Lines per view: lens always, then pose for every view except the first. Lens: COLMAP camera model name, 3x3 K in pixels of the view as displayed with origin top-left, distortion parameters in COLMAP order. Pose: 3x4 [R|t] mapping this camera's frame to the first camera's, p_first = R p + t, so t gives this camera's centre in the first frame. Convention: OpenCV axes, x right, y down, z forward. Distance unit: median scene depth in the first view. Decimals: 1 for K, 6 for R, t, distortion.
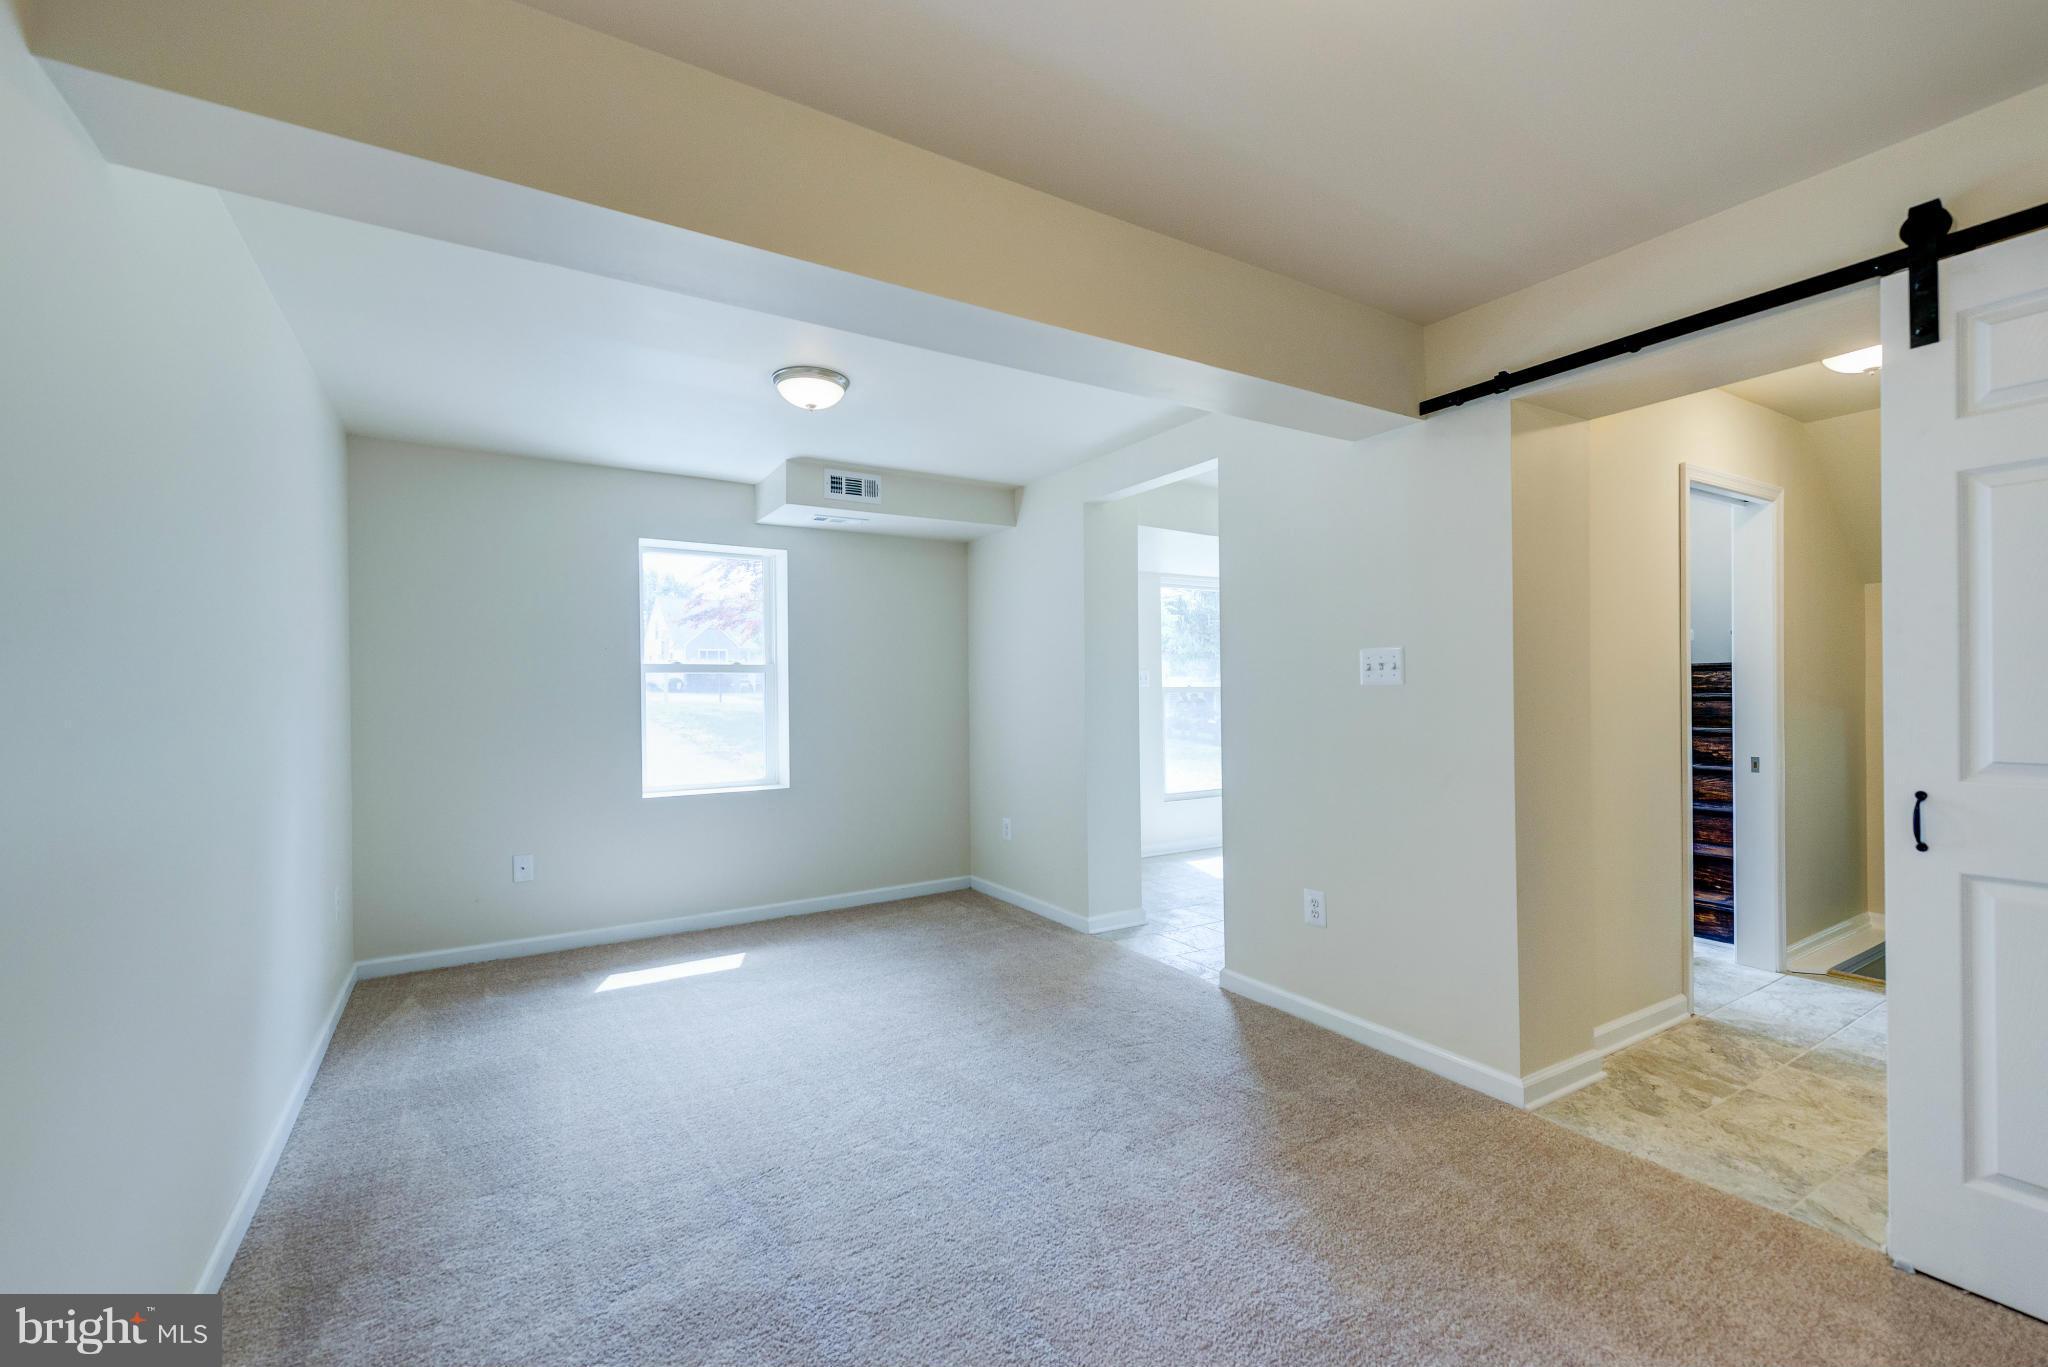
lens RADIAL K [[871.2, 0, 1024.0], [0, 871.2, 683.5], [0, 0, 1]] dist [-0.000082, -0.000001]
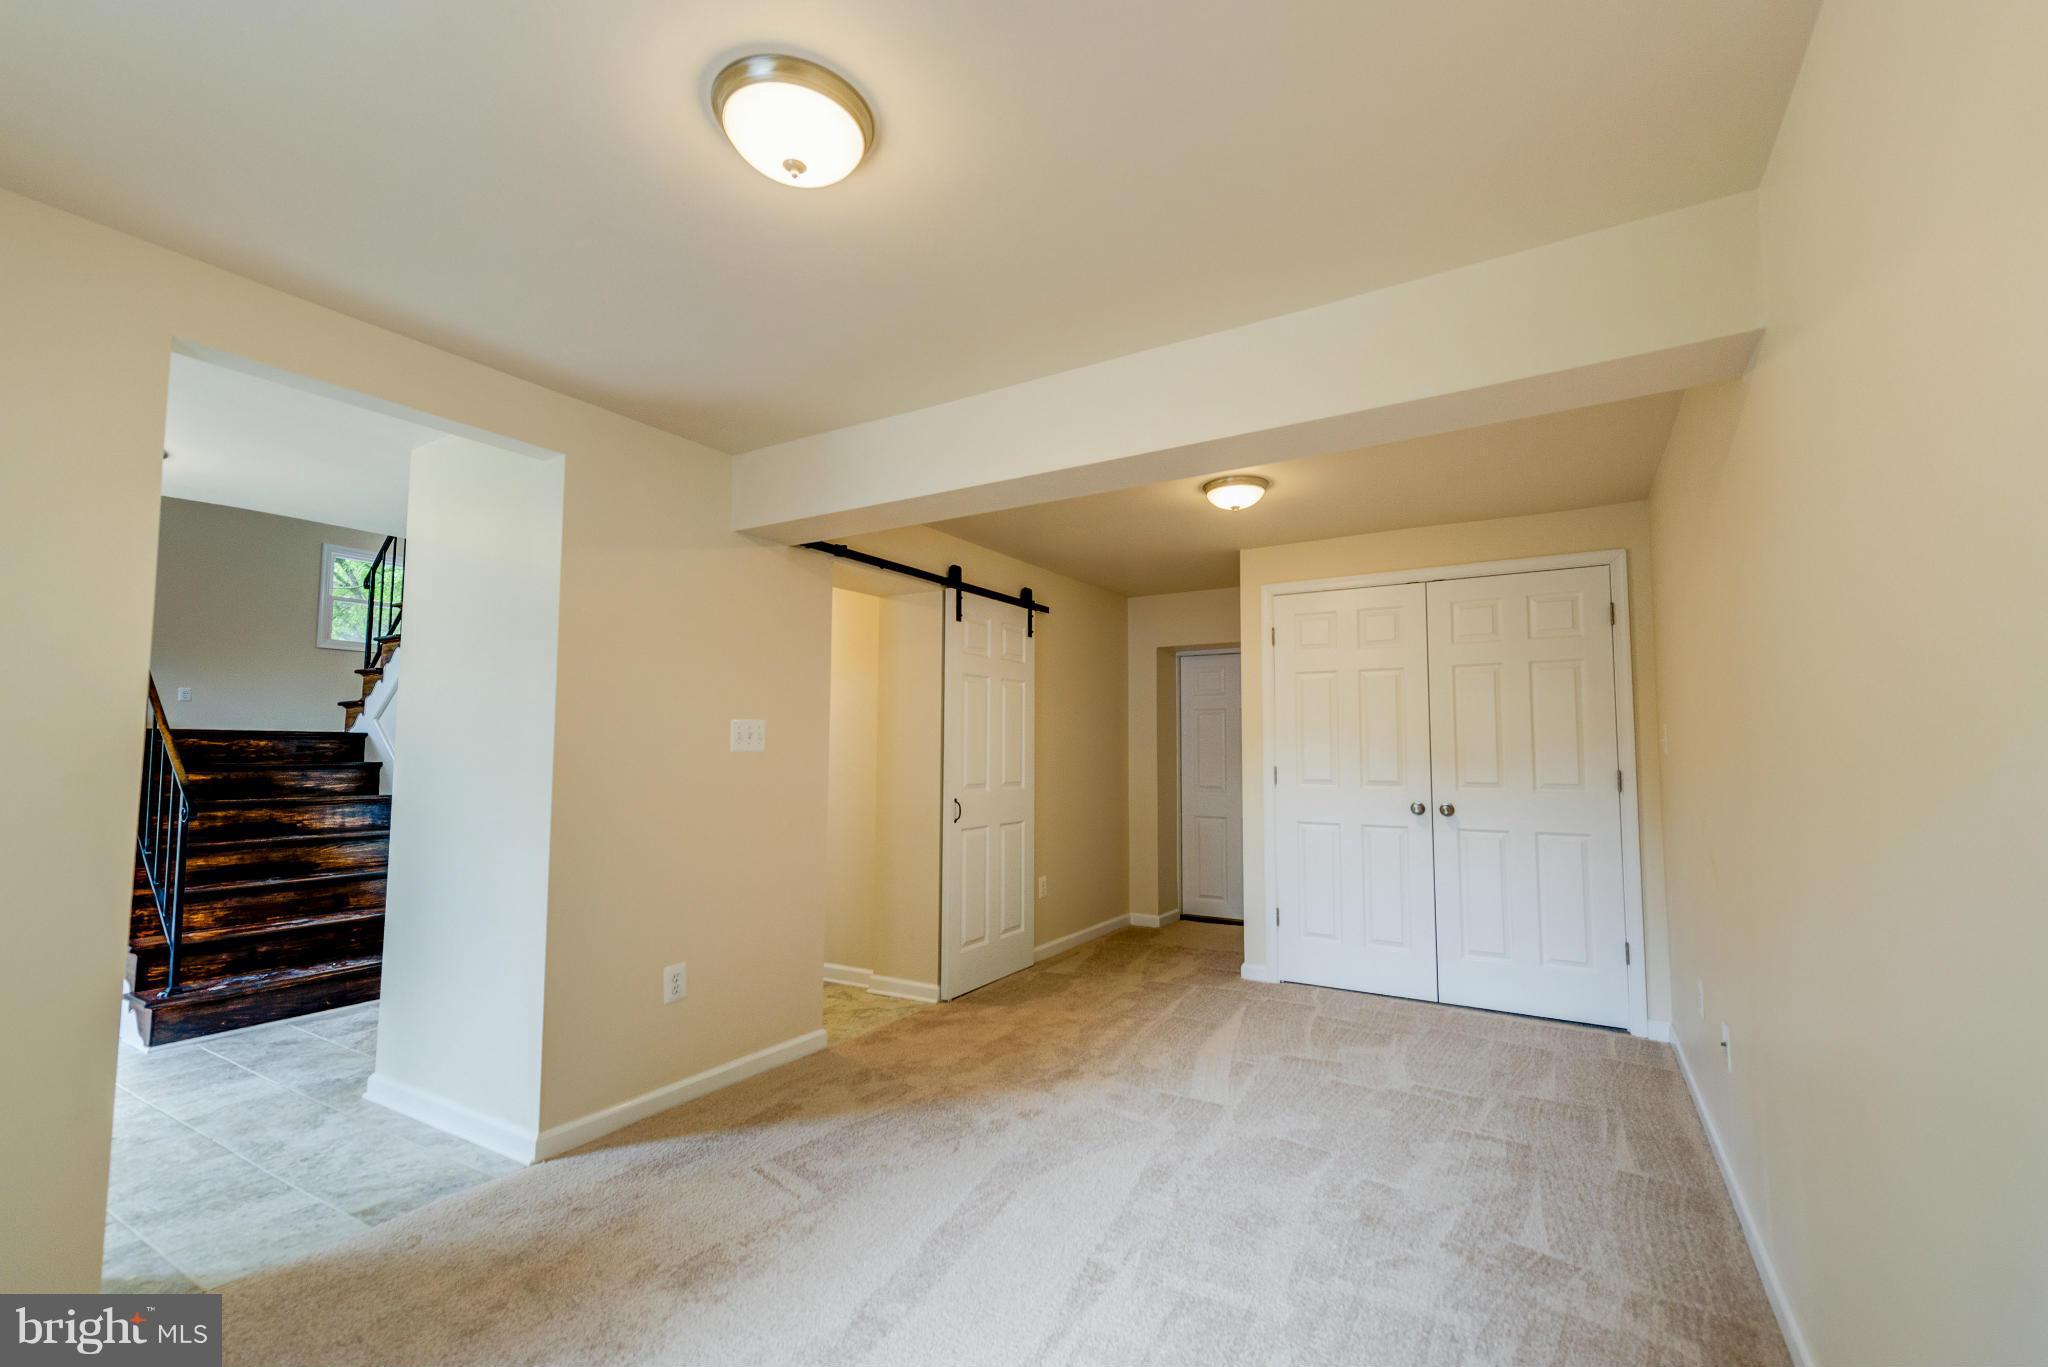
lens RADIAL K [[871.2, 0, 1024.0], [0, 871.2, 683.5], [0, 0, 1]] dist [-0.000082, -0.000001]
pose [[-0.456790, 0.080407, 0.885933, -0.778679], [-0.004458, 0.995687, -0.092666, 0.016181], [-0.889564, -0.046278, -0.454461, 1.196113]]
